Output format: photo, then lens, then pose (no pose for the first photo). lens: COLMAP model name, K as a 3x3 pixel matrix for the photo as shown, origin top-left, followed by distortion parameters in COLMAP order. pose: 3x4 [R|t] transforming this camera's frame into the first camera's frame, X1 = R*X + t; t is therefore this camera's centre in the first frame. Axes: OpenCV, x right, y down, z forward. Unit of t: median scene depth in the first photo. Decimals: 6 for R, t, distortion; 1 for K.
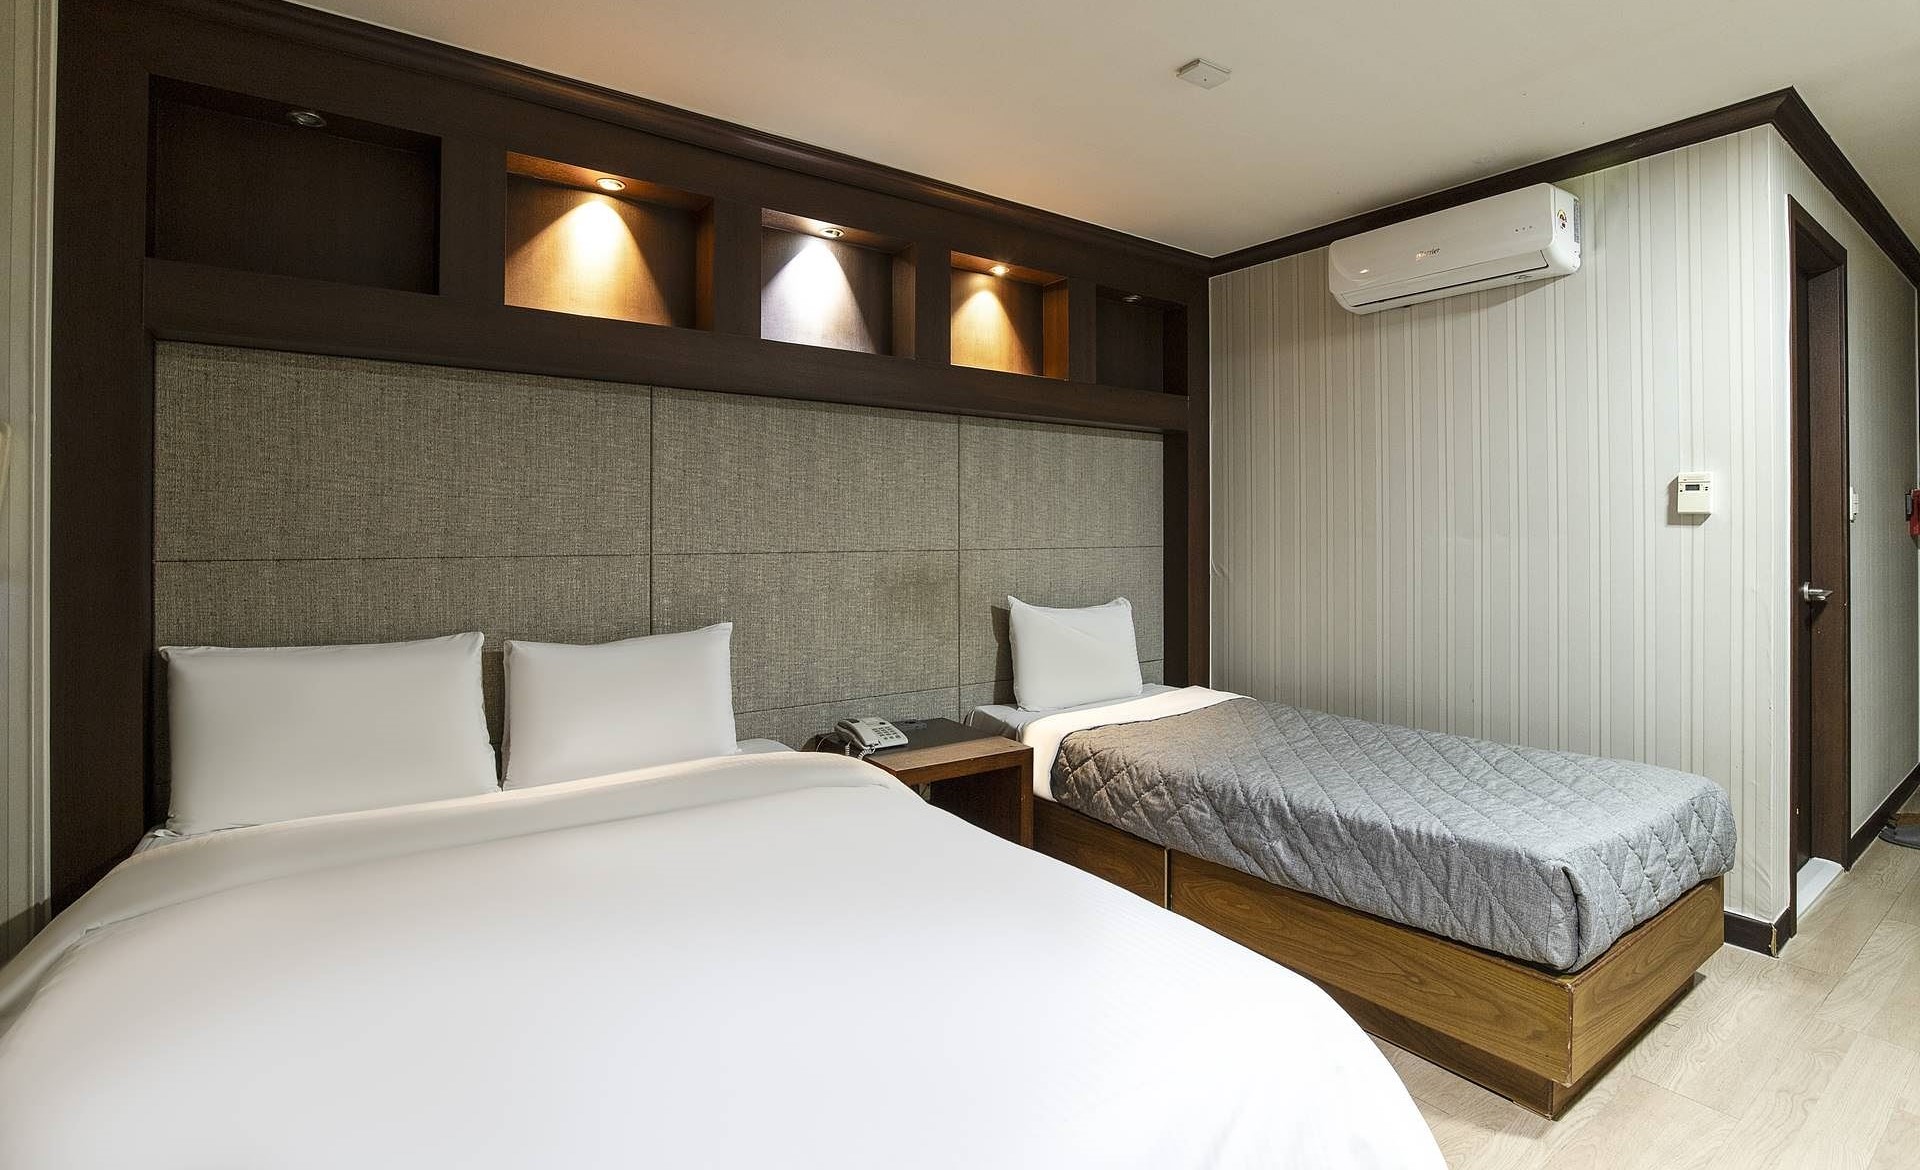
lens RADIAL K [[896.5, 0, 990.3], [0, 896.5, 523.7], [0, 0, 1]] dist [-0.022542, 0.000265]
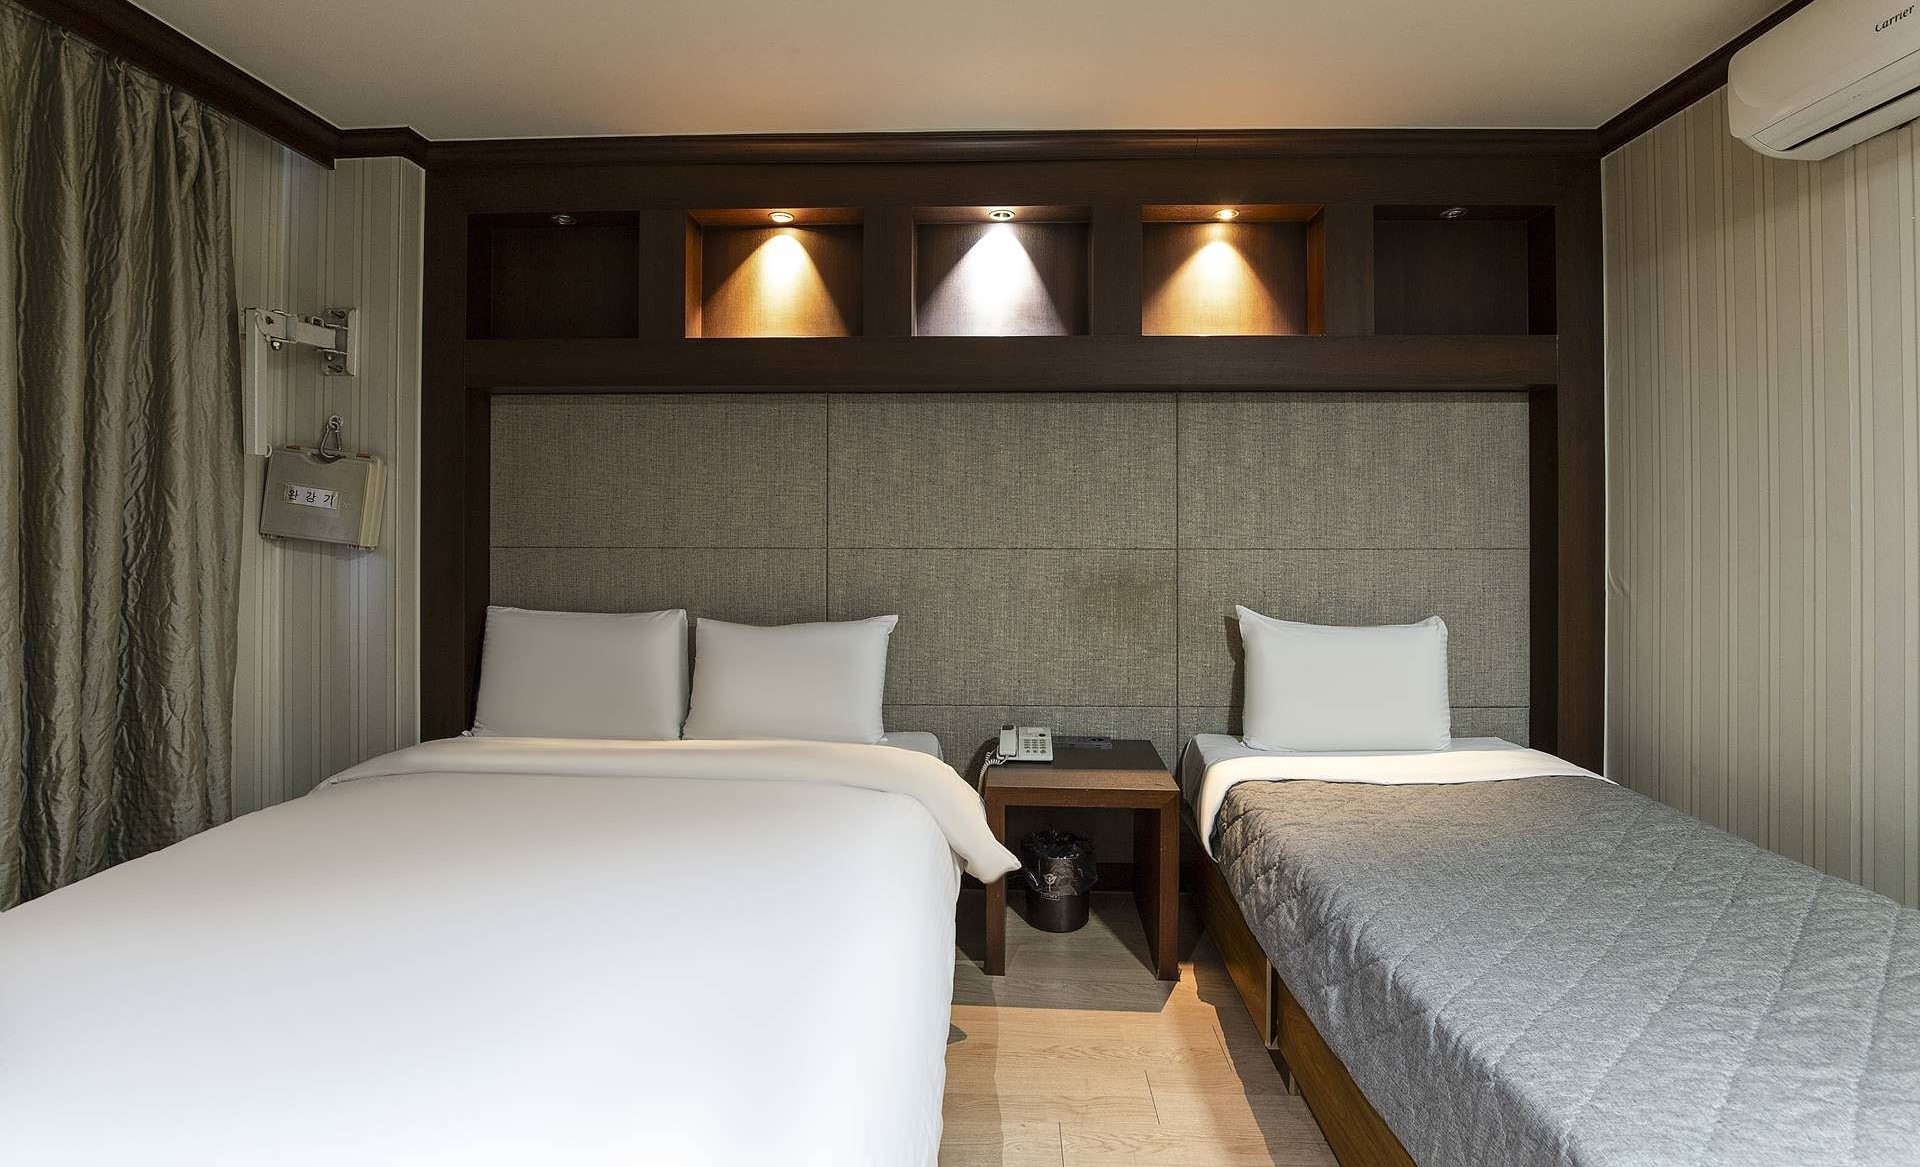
lens RADIAL K [[896.5, 0, 990.3], [0, 896.5, 522.2], [0, 0, 1]] dist [-0.022542, 0.000265]
pose [[0.782182, -0.004551, -0.623033, 0.384507], [0.003791, 0.999990, -0.002545, 0.005452], [0.623038, -0.000371, 0.782191, 0.228304]]
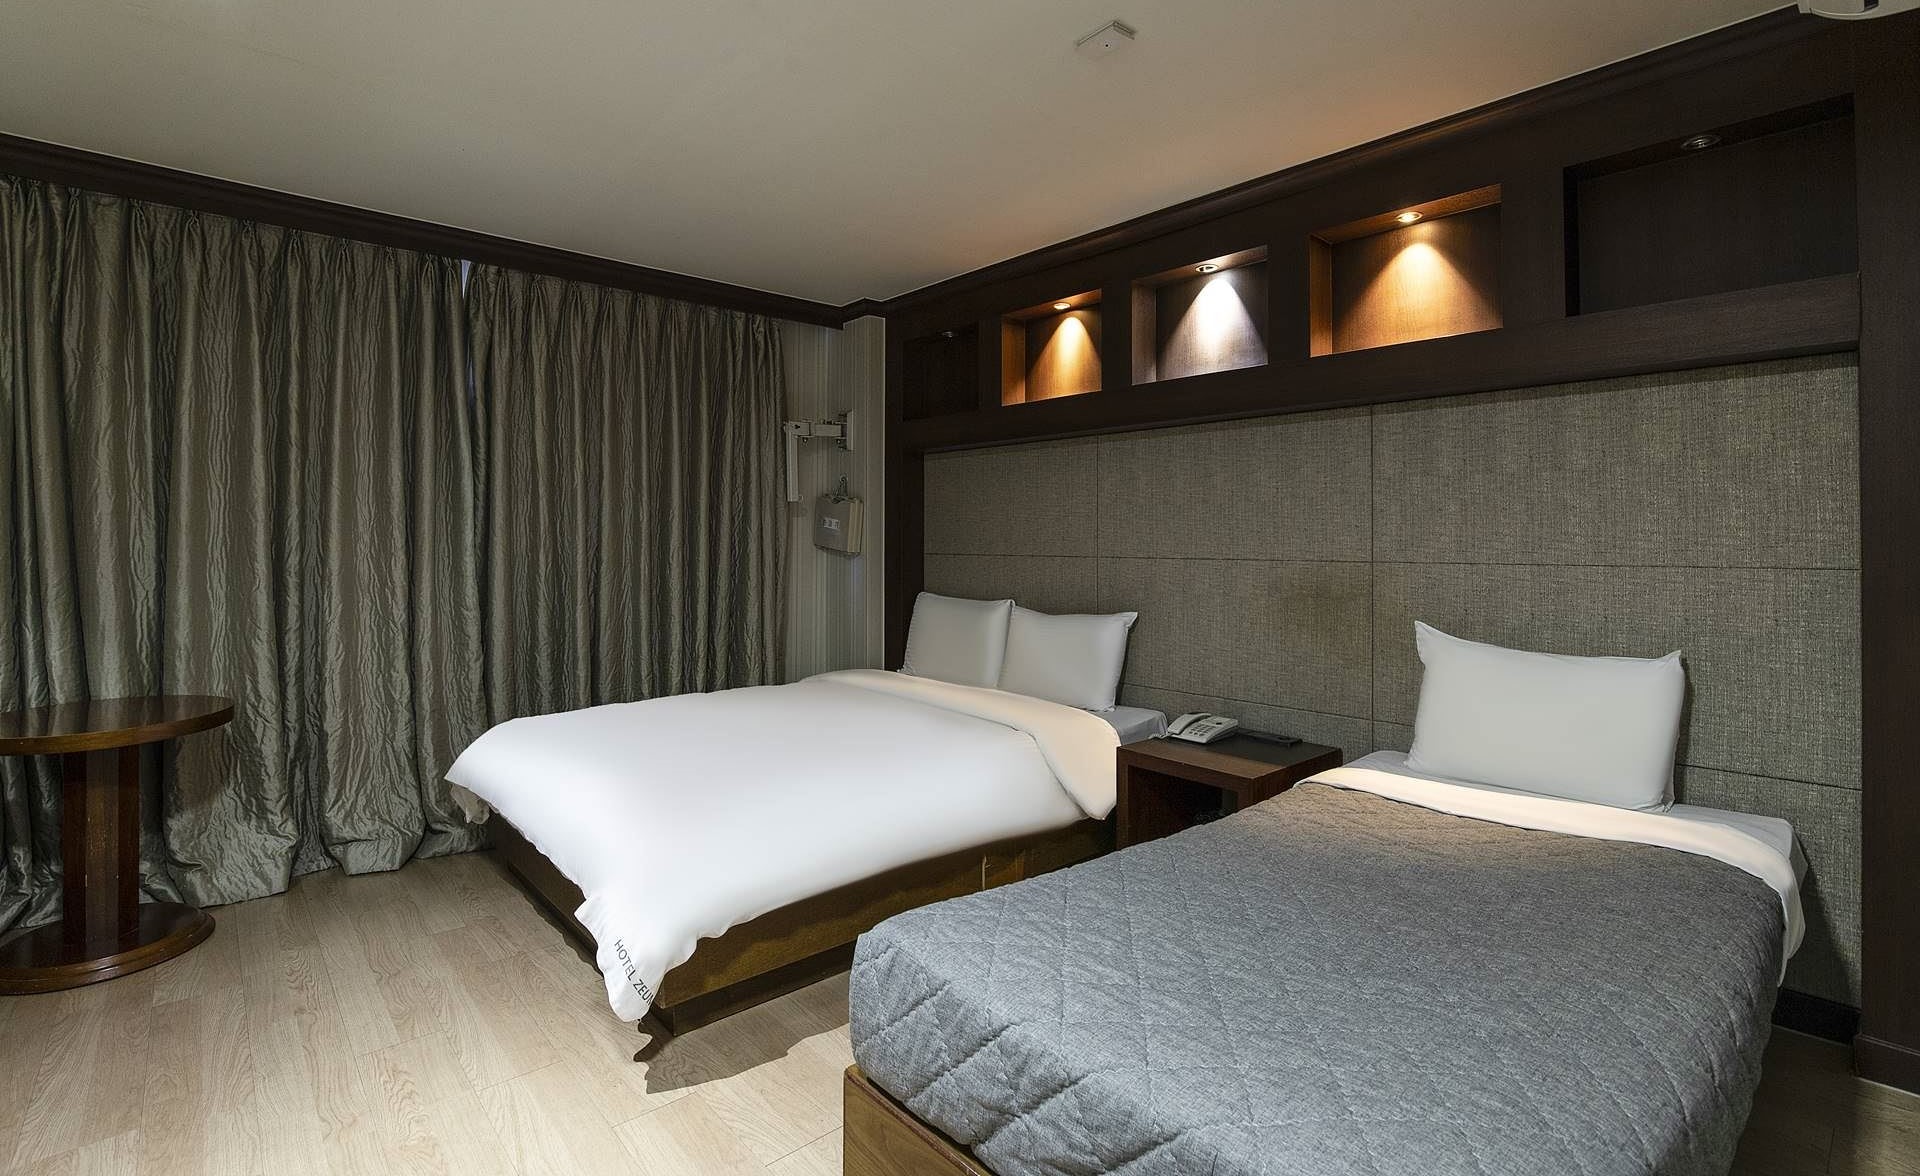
lens RADIAL K [[904.3, 0, 973.0], [0, 904.3, 529.1], [0, 0, 1]] dist [-0.022712, 0.000276]
pose [[0.087851, -0.013958, -0.996036, 0.843480], [0.006022, 0.999891, -0.013480, 0.007725], [0.996115, -0.004814, 0.087925, 0.577967]]
